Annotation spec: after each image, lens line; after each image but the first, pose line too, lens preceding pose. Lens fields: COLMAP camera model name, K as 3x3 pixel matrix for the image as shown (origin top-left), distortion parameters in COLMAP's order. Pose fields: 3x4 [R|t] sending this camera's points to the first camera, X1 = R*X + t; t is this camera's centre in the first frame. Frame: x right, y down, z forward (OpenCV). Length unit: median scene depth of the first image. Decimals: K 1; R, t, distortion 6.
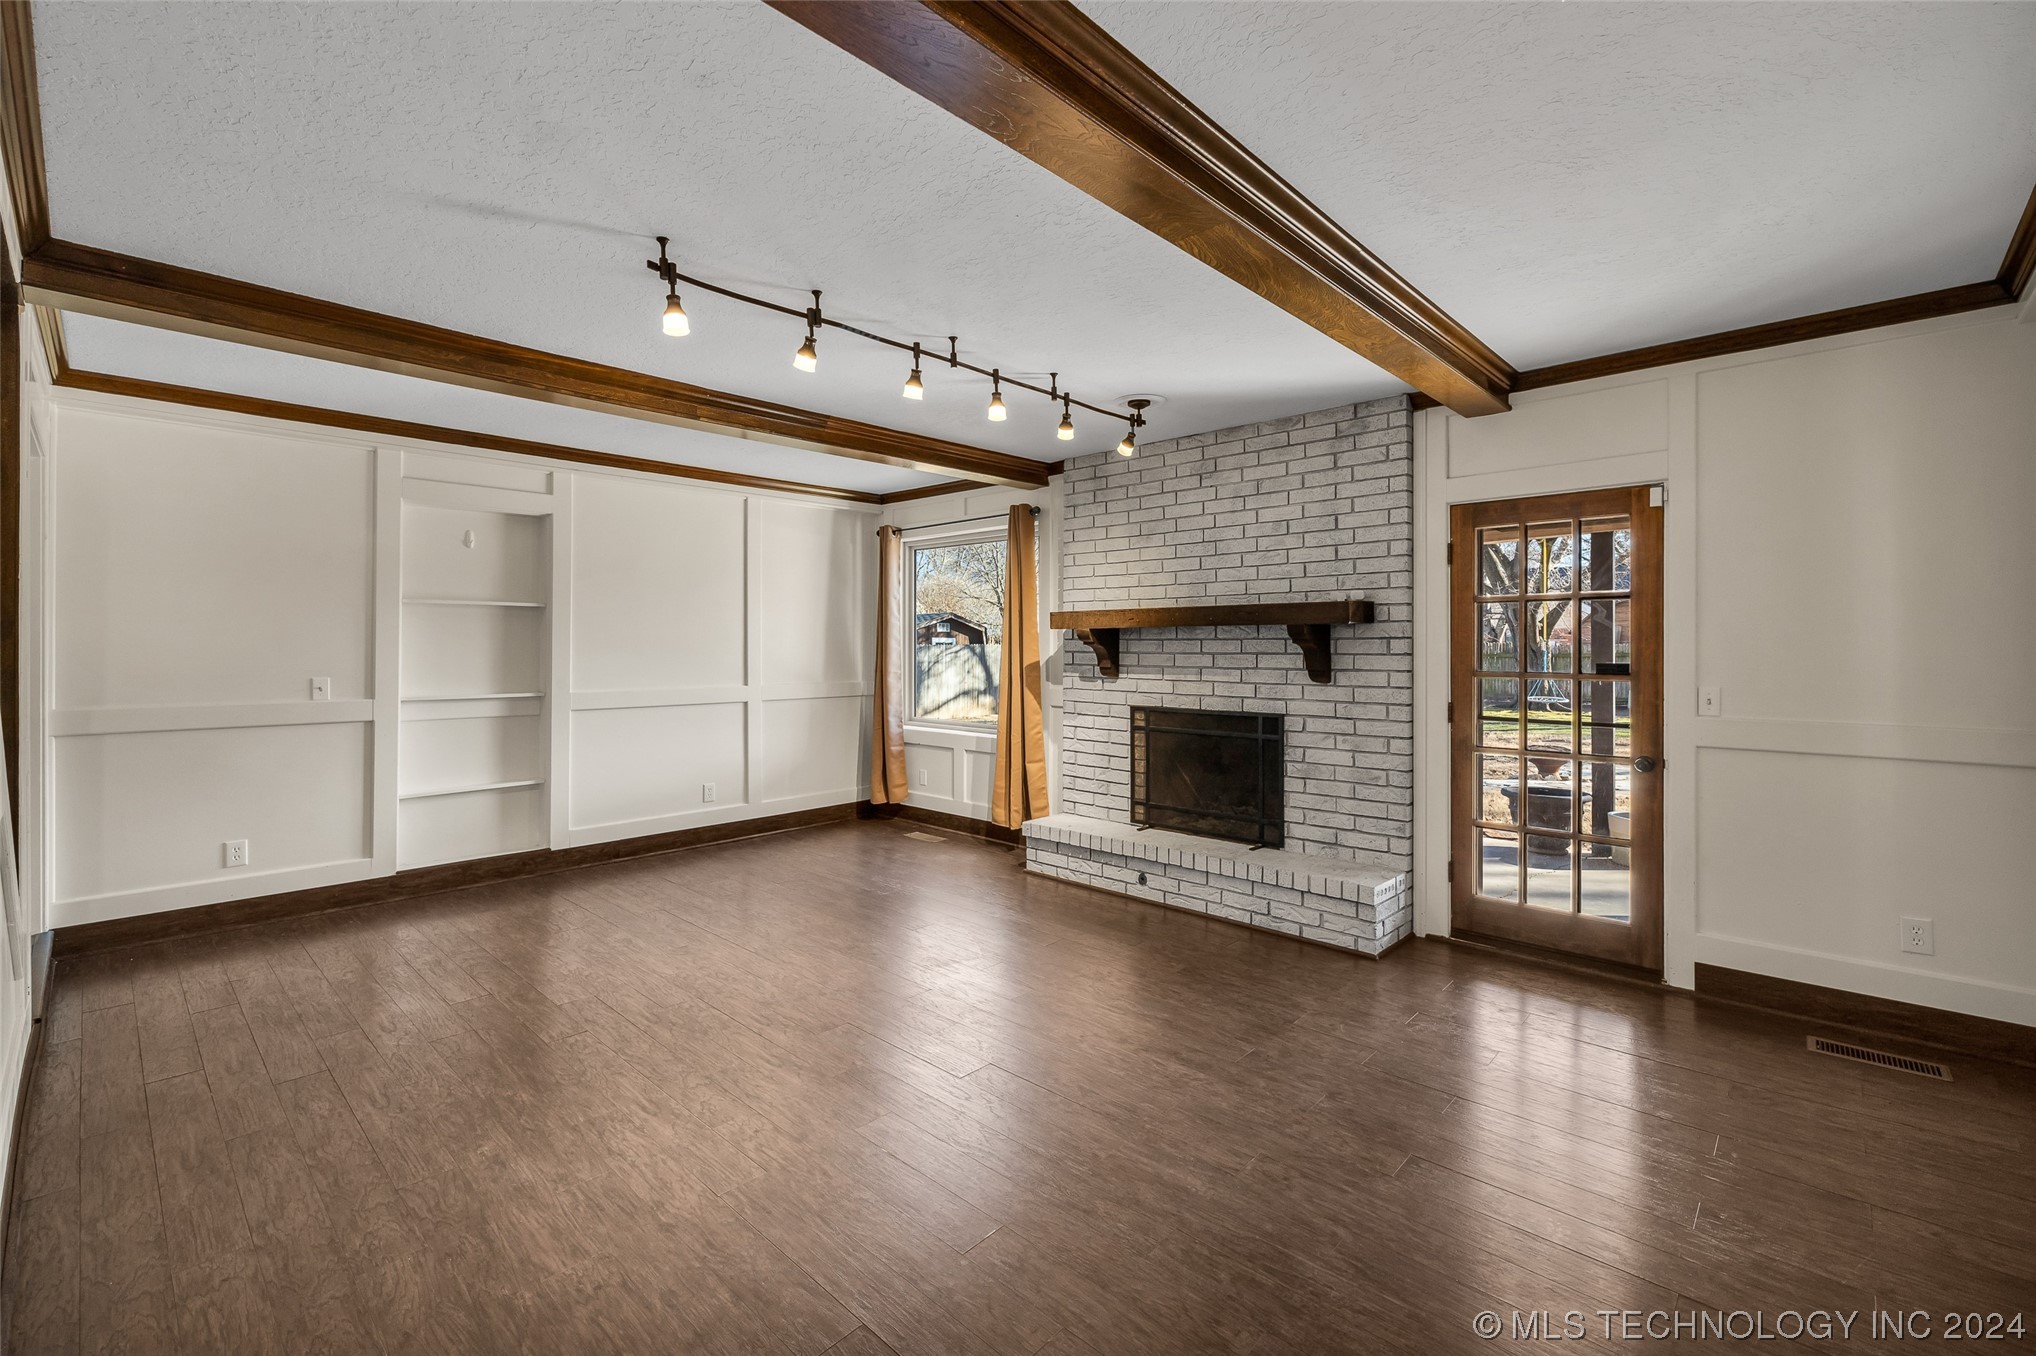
lens RADIAL K [[871.3, 0, 1023.7], [0, 871.3, 643.6], [0, 0, 1]] dist [-0.002932, -0.000590]
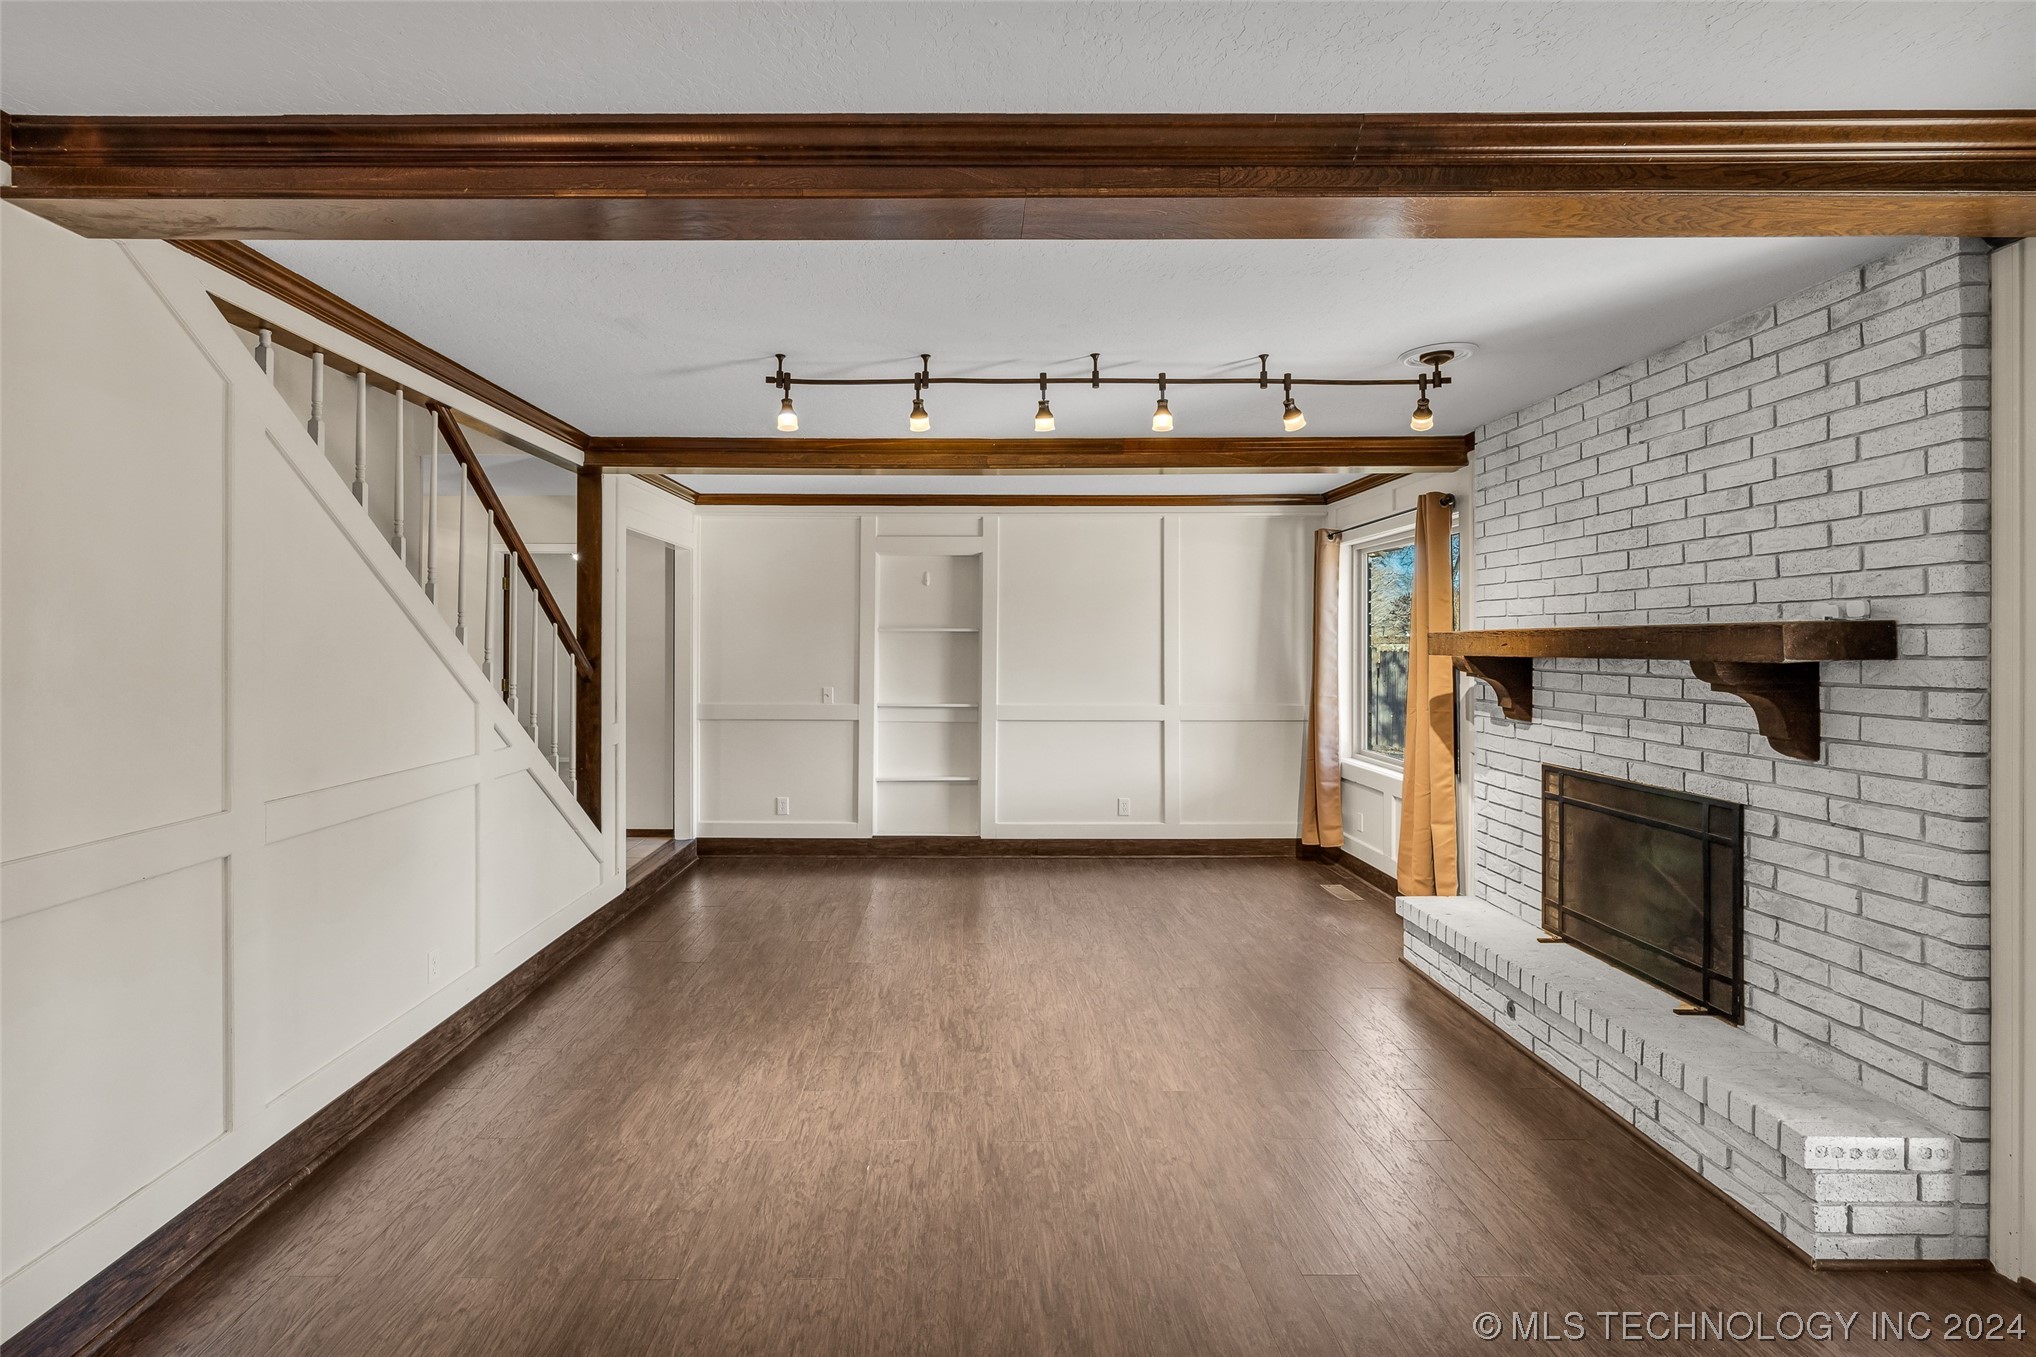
lens RADIAL K [[899.2, 0, 968.0], [0, 899.2, 641.1], [0, 0, 1]] dist [-0.000340, -0.000159]
pose [[0.684767, -0.001058, -0.728761, 0.369082], [0.000249, 0.999999, -0.001217, -0.030906], [0.728762, 0.000652, 0.684767, 0.170583]]
